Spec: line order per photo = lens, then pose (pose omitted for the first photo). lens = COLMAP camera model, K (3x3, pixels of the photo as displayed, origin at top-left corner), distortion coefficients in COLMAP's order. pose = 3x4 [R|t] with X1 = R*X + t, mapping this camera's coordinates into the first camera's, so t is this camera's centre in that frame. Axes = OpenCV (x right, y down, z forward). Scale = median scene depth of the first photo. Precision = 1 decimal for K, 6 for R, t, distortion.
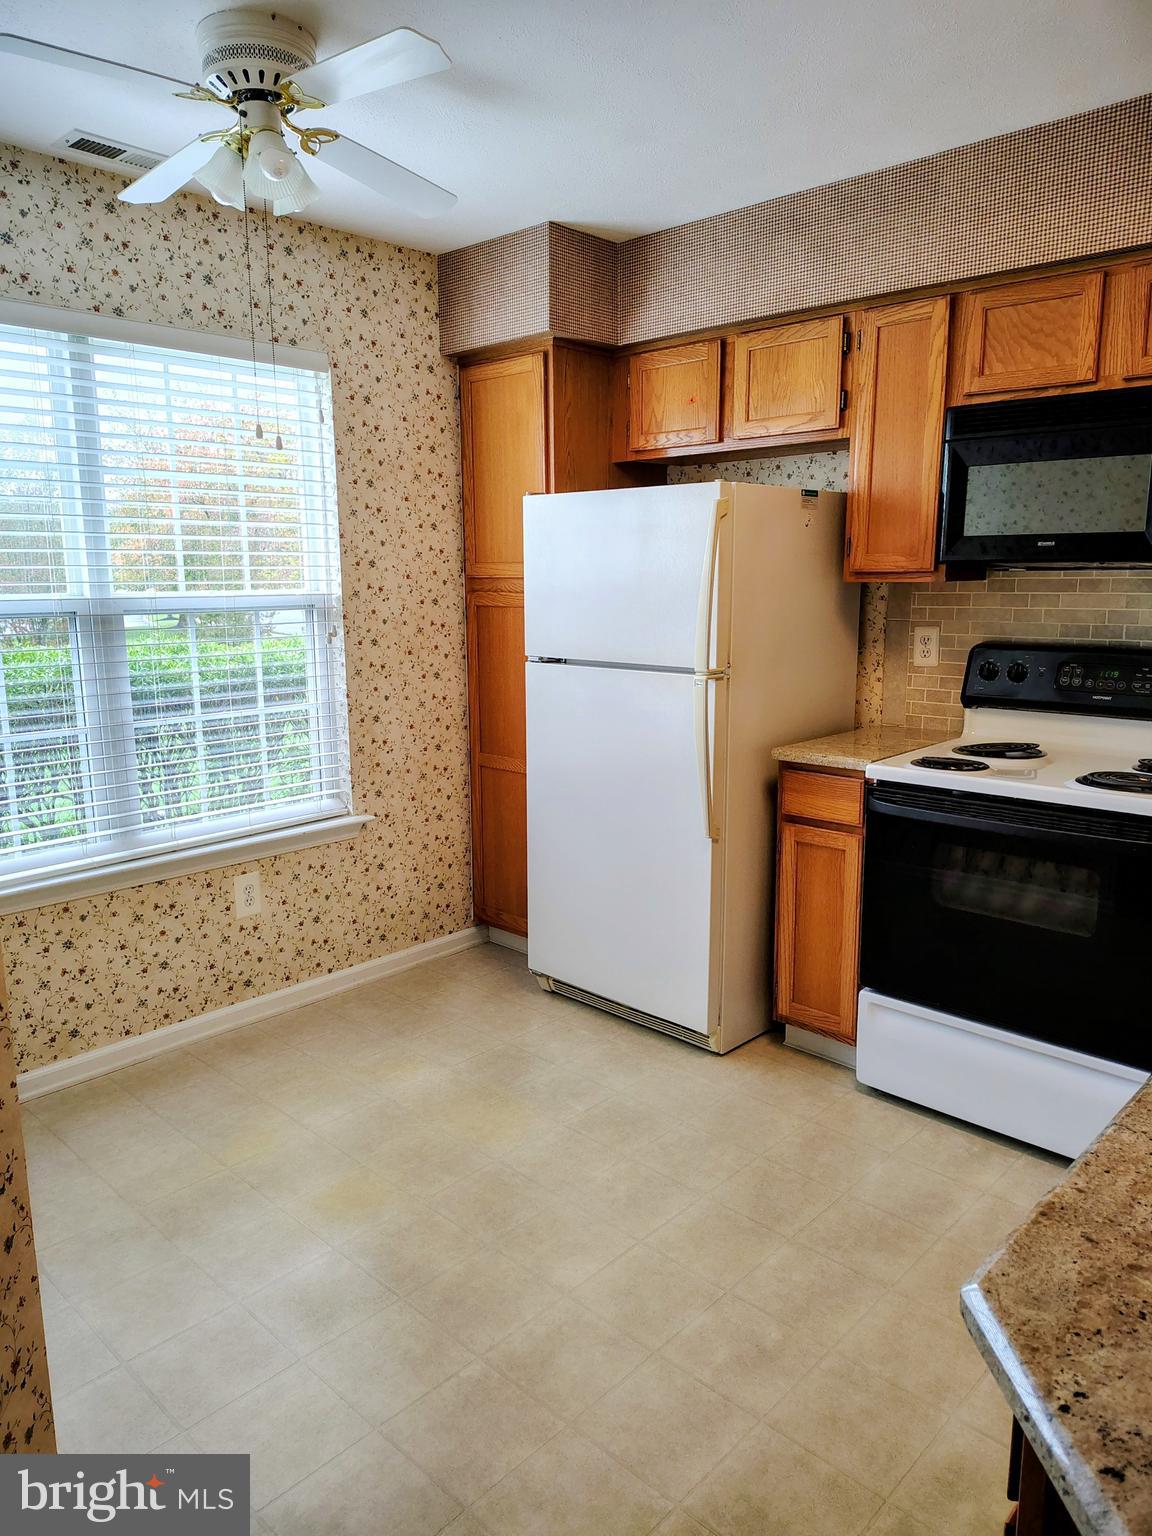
lens RADIAL K [[1062.1, 0, 576.0], [0, 1062.1, 768.0], [0, 0, 1]] dist [-0.002446, -0.001099]
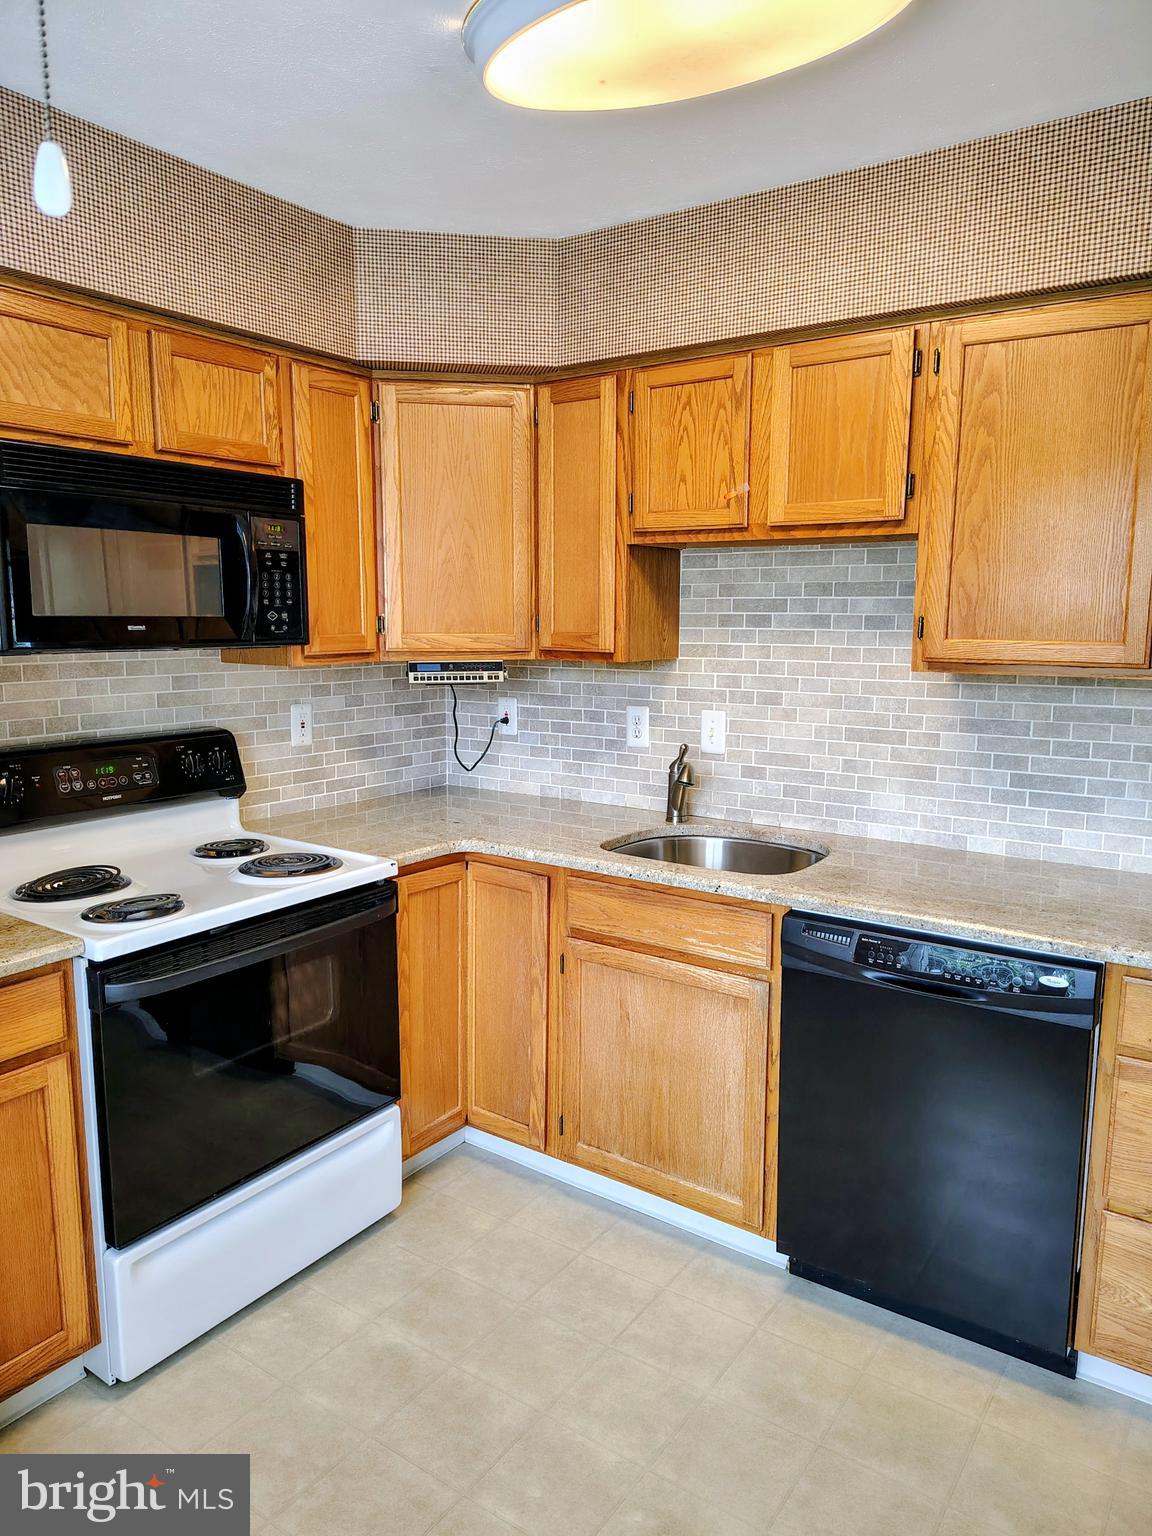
lens RADIAL K [[1027.6, 0, 576.0], [0, 1027.6, 768.0], [0, 0, 1]] dist [0.001575, -0.000045]
pose [[-0.149173, -0.141931, 0.978572, -0.409478], [0.182056, 0.968784, 0.168263, -0.168753], [-0.971907, 0.203256, -0.118677, 0.742668]]
